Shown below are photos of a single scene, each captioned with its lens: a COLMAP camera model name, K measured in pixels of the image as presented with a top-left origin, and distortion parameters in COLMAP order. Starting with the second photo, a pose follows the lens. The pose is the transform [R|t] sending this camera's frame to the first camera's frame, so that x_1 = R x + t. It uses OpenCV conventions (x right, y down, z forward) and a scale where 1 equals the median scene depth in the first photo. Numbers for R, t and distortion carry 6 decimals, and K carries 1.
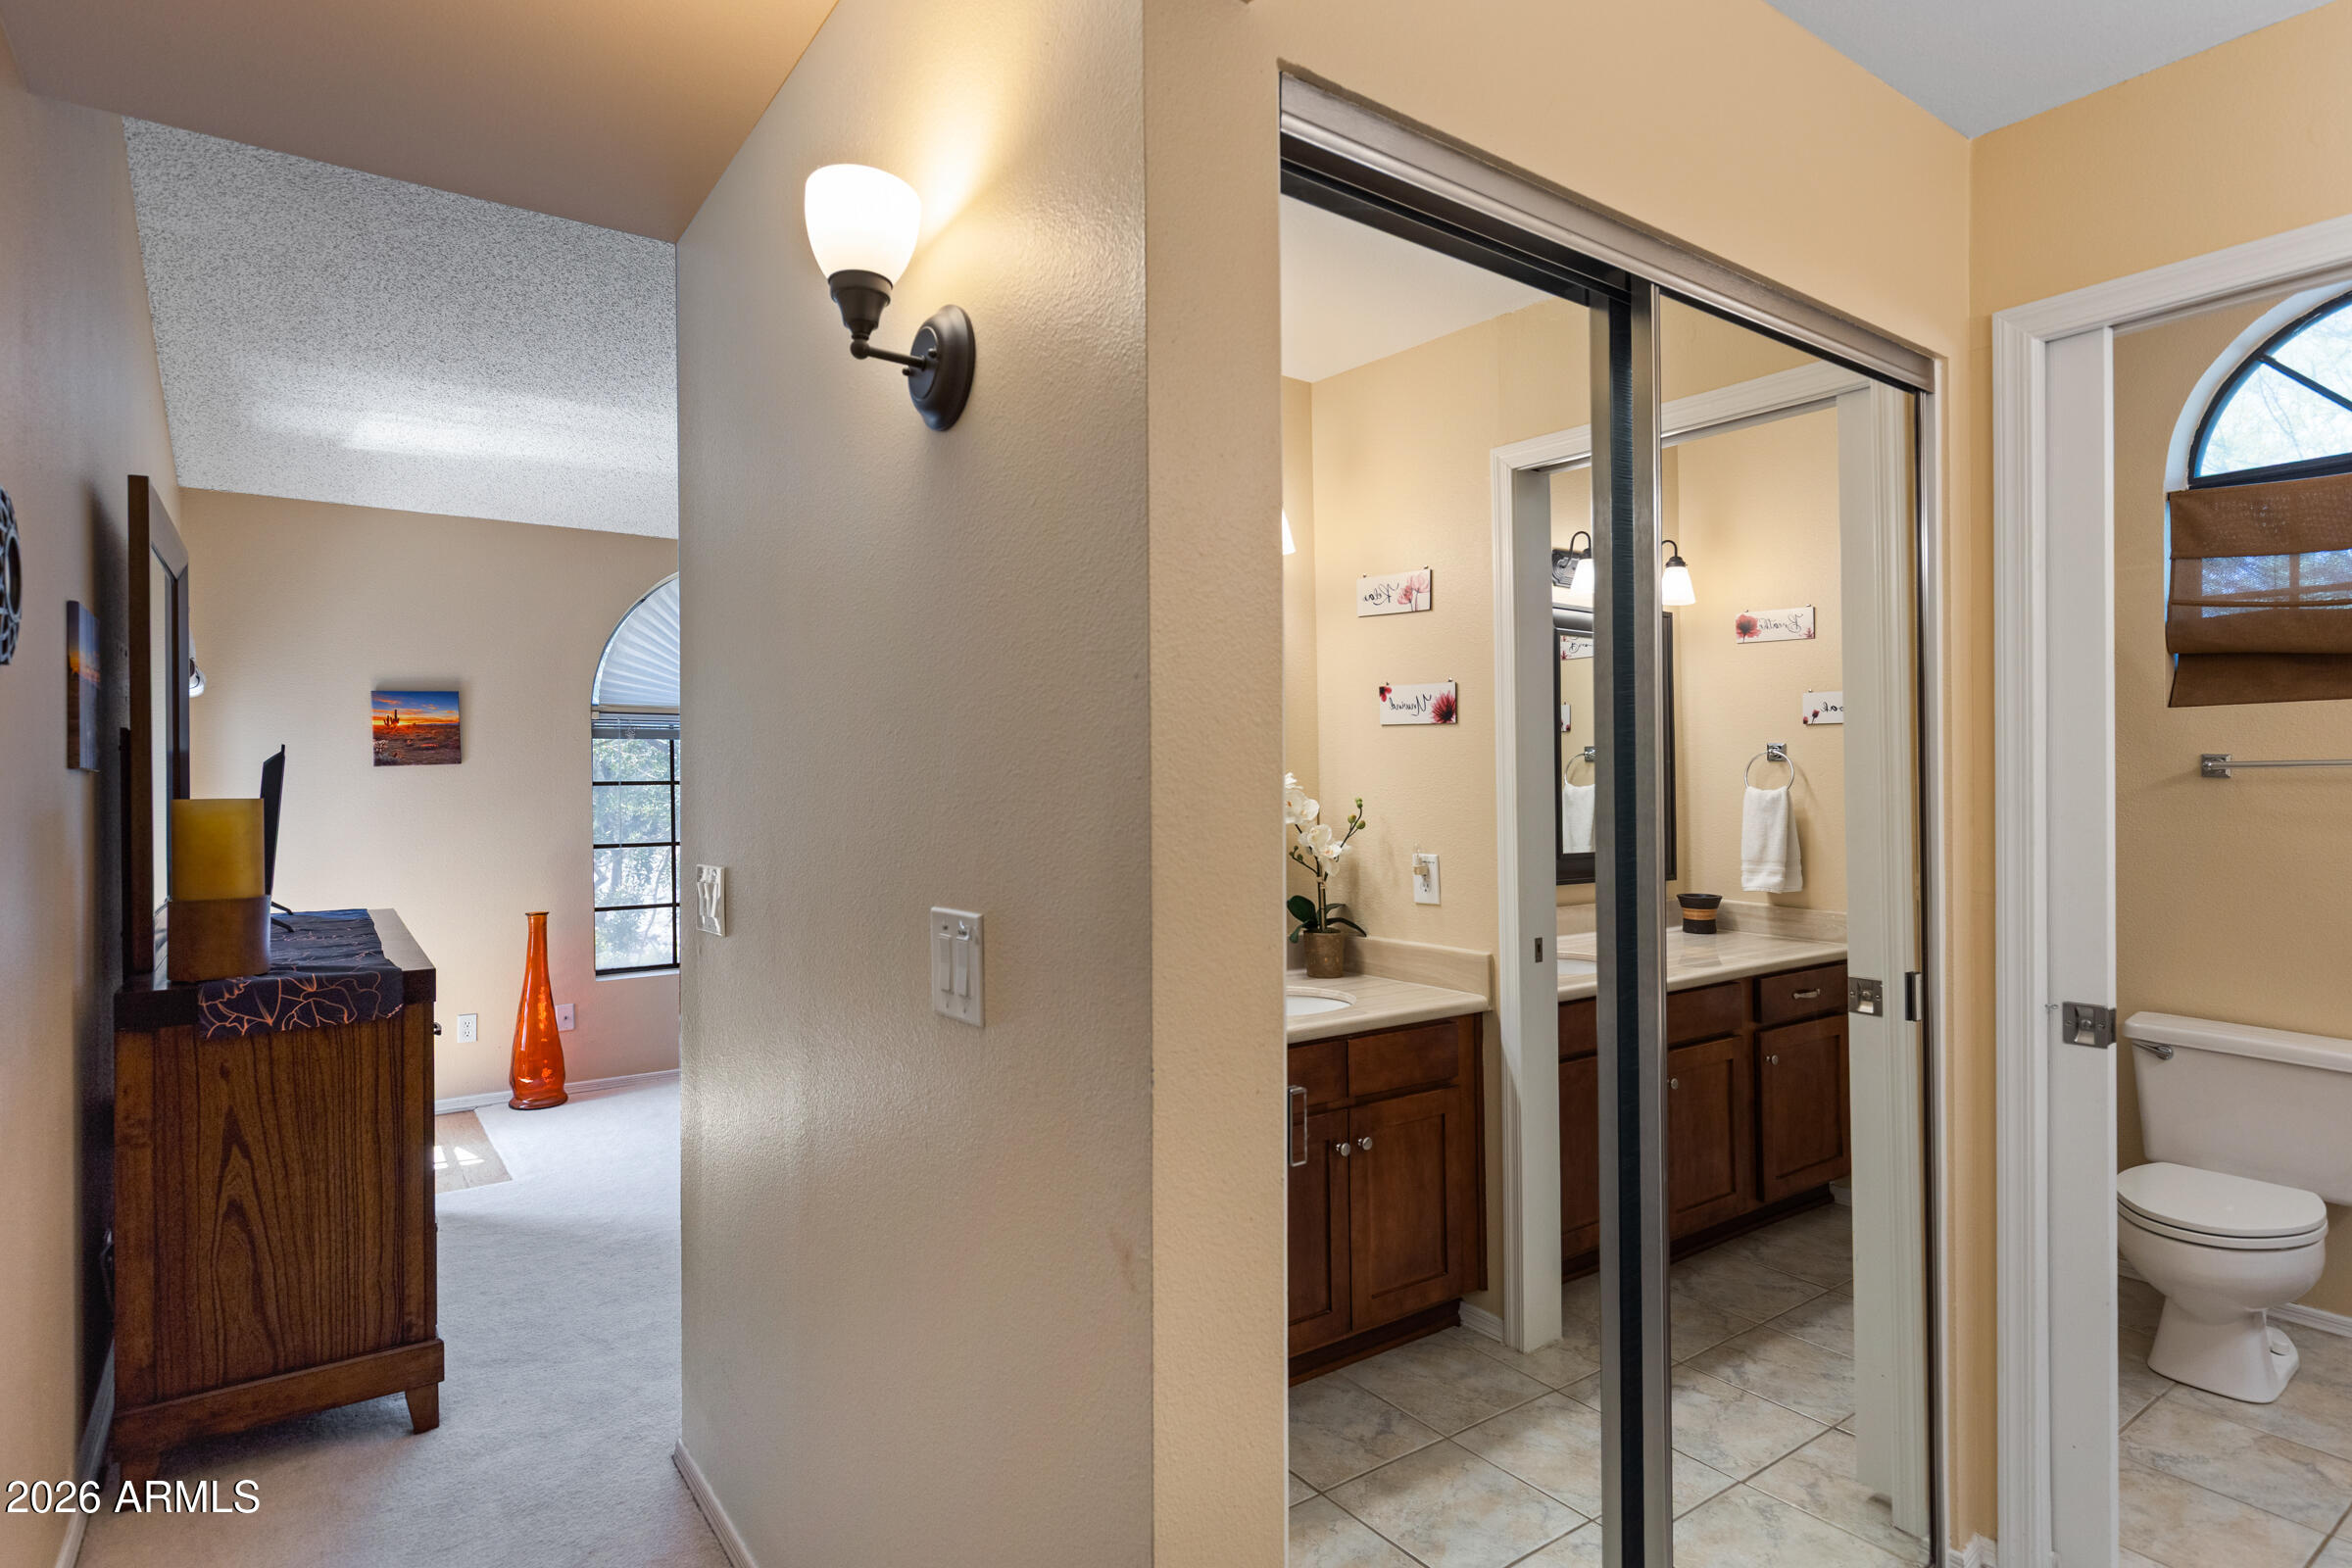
lens RADIAL K [[1195.8, 0, 1170.4], [0, 1195.8, 778.7], [0, 0, 1]] dist [-0.003894, -0.001859]
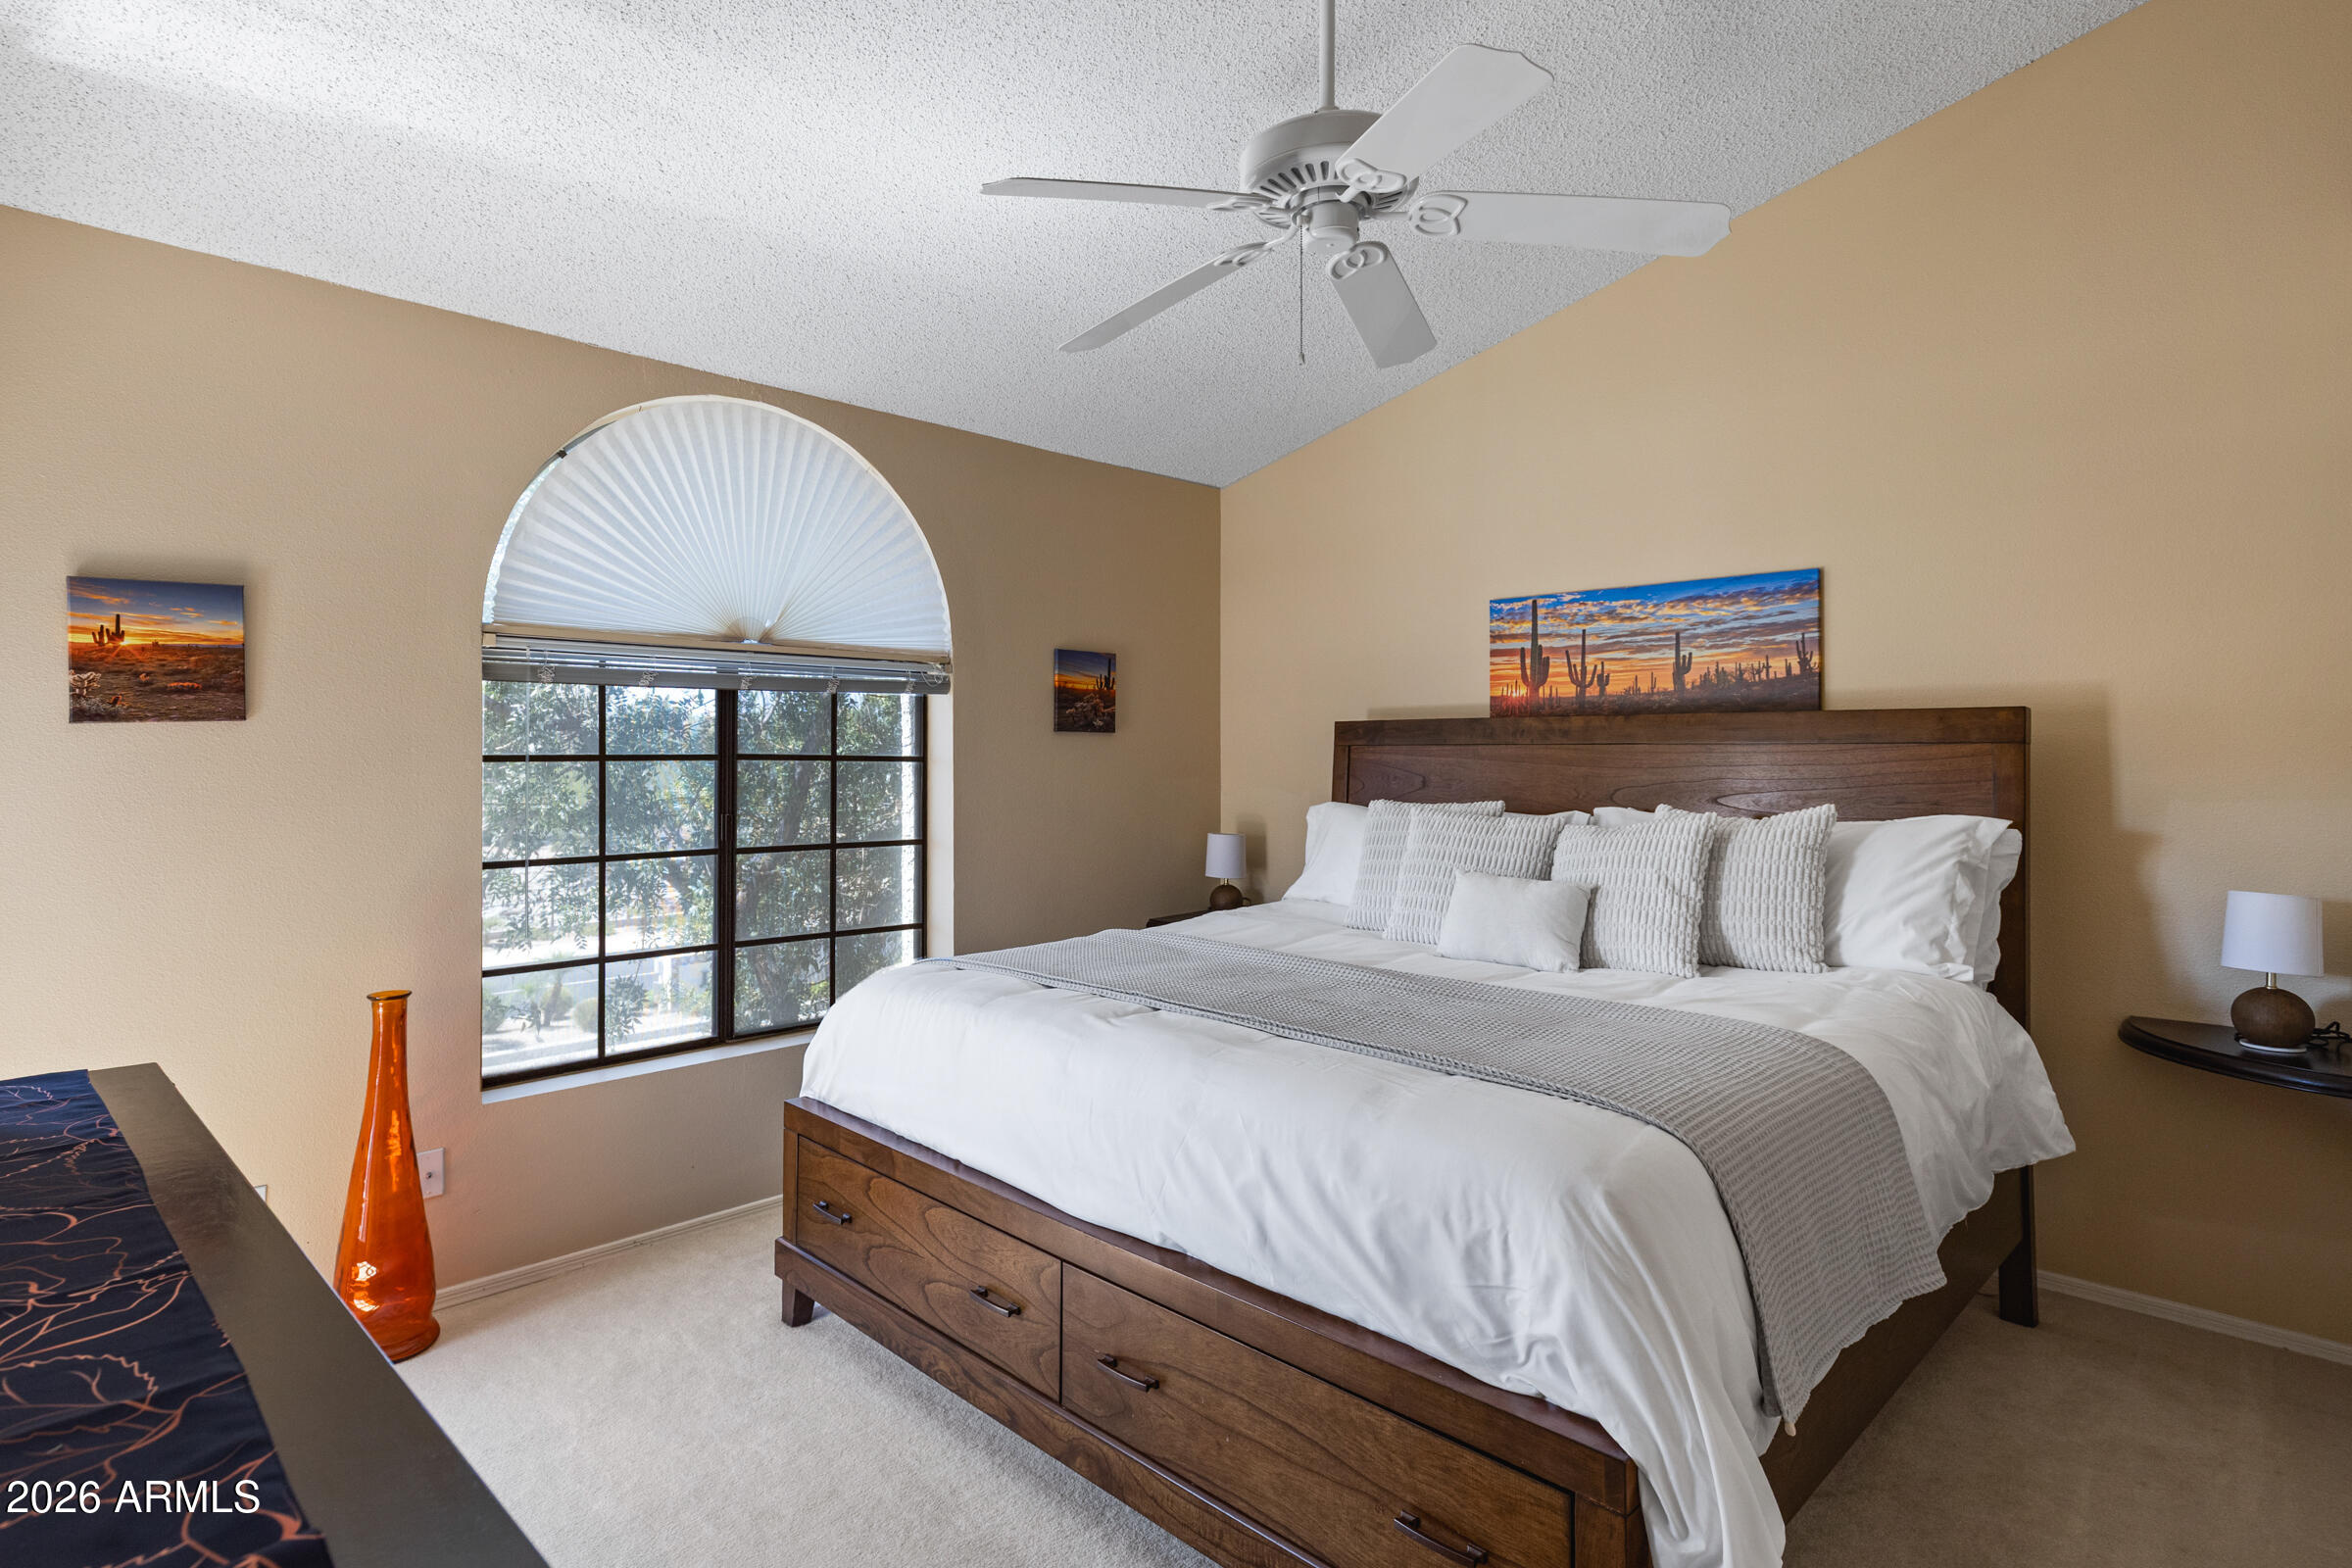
lens RADIAL K [[1258.2, 0, 1159.4], [0, 1258.2, 738.9], [0, 0, 1]] dist [-0.000705, -0.003467]
pose [[0.988071, 0.011523, 0.153570, -0.274995], [-0.010027, 0.999894, -0.010515, -0.002178], [-0.153675, 0.008850, 0.988082, 0.377113]]
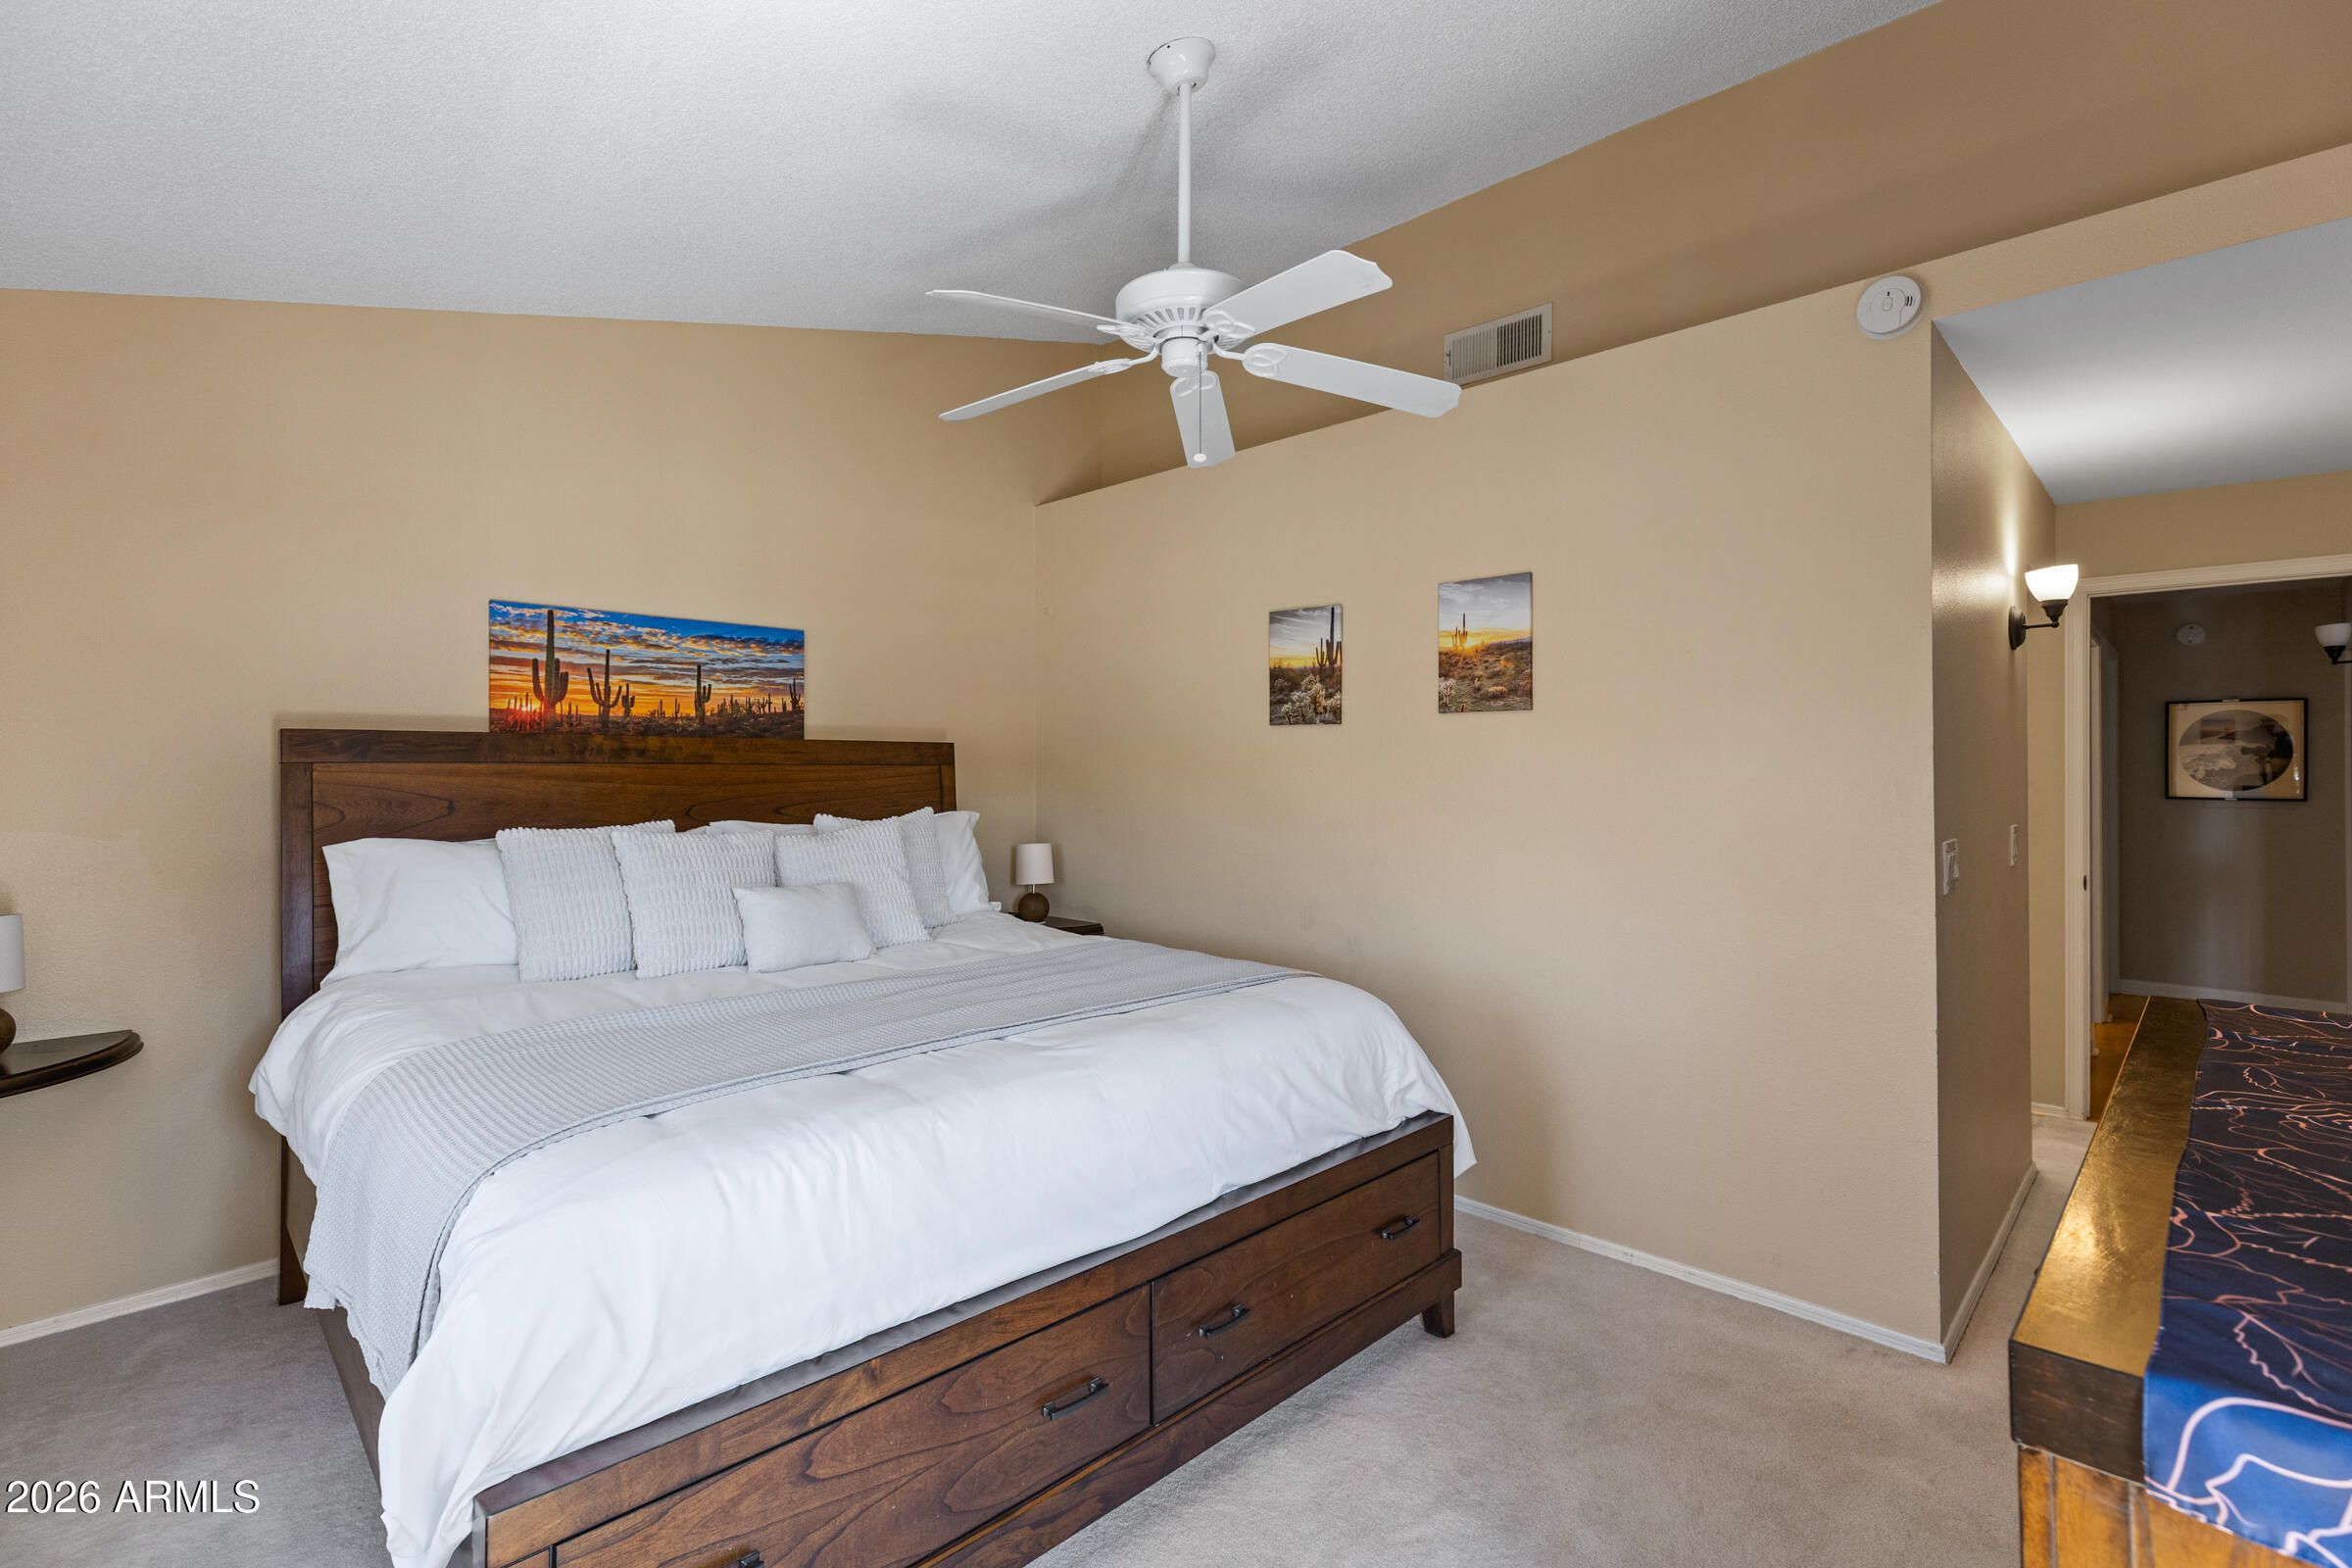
lens RADIAL K [[1045.2, 0, 1170.0], [0, 1045.2, 776.2], [0, 0, 1]] dist [0.001078, -0.000720]
pose [[-0.151057, 0.007203, 0.988499, -0.857953], [0.002470, 0.999973, -0.006909, 0.008326], [-0.988522, 0.001397, -0.151071, 1.258168]]
